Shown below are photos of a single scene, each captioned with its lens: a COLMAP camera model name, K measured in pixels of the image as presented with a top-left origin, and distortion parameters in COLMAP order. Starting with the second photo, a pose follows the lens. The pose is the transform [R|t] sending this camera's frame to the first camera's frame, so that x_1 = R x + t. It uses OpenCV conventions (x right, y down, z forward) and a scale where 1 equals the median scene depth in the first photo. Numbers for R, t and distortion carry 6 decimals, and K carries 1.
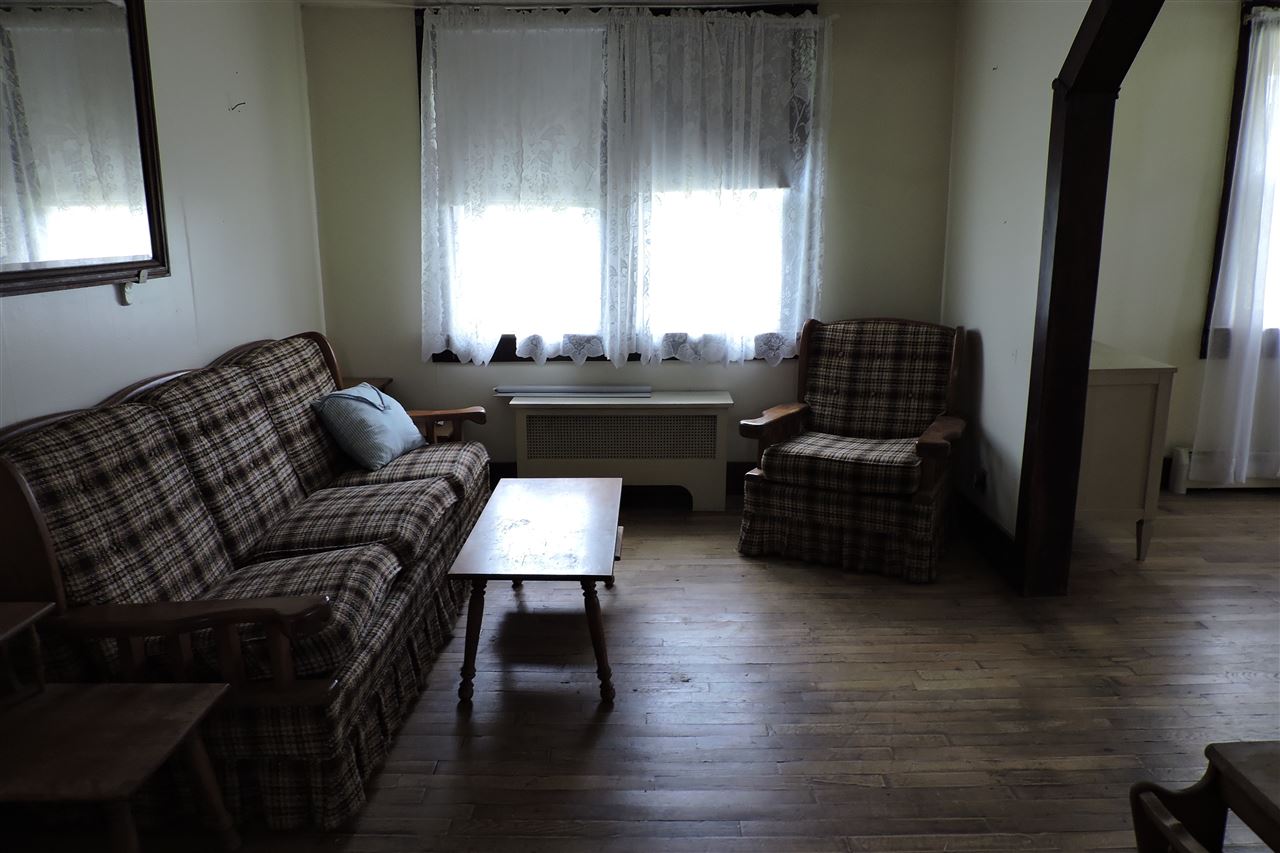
lens RADIAL K [[913.9, 0, 639.6], [0, 913.9, 425.5], [0, 0, 1]] dist [-0.024579, -0.009053]
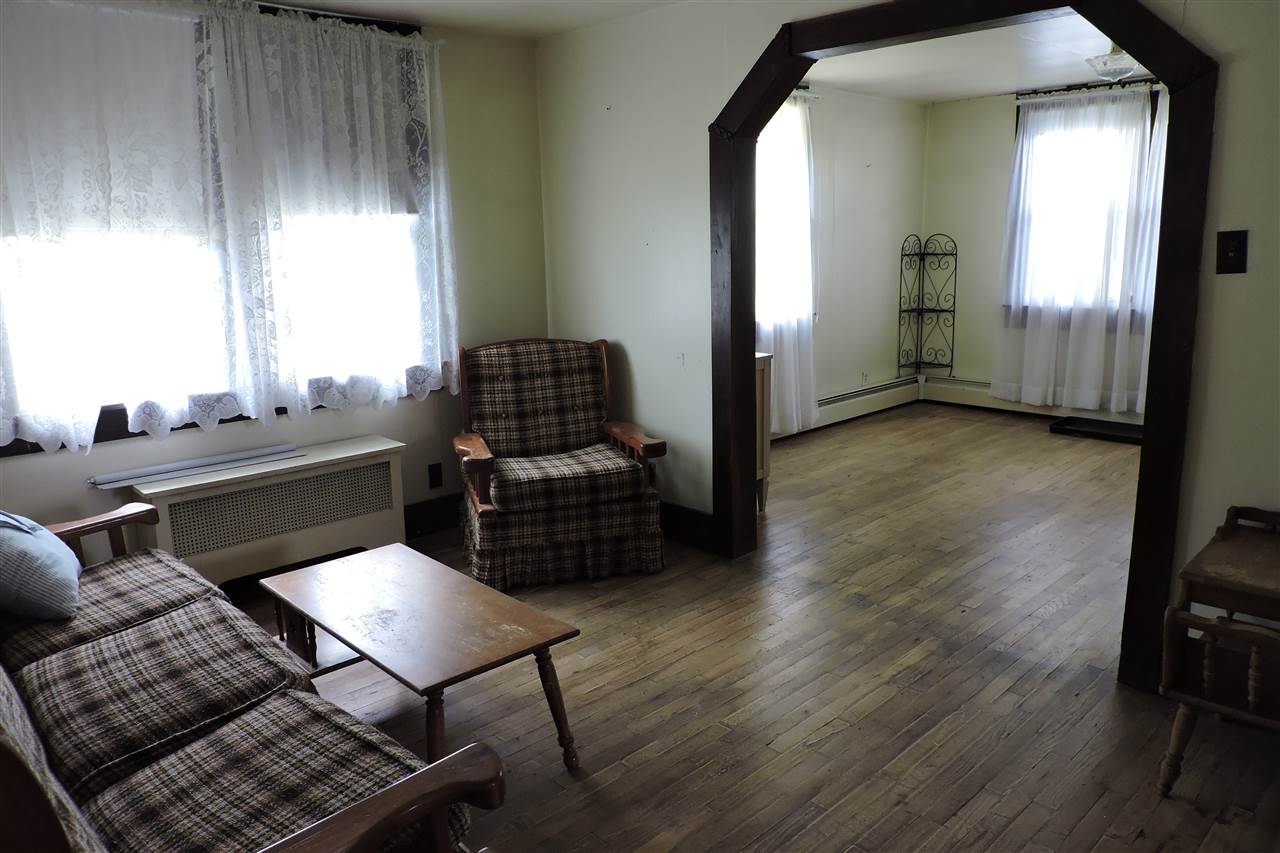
lens RADIAL K [[913.9, 0, 642.2], [0, 913.9, 422.5], [0, 0, 1]] dist [-0.024579, -0.009053]
pose [[0.707081, -0.148368, 0.691392, -0.375016], [0.170833, 0.984621, 0.036584, -0.040564], [-0.686187, 0.092244, 0.721553, 0.173153]]
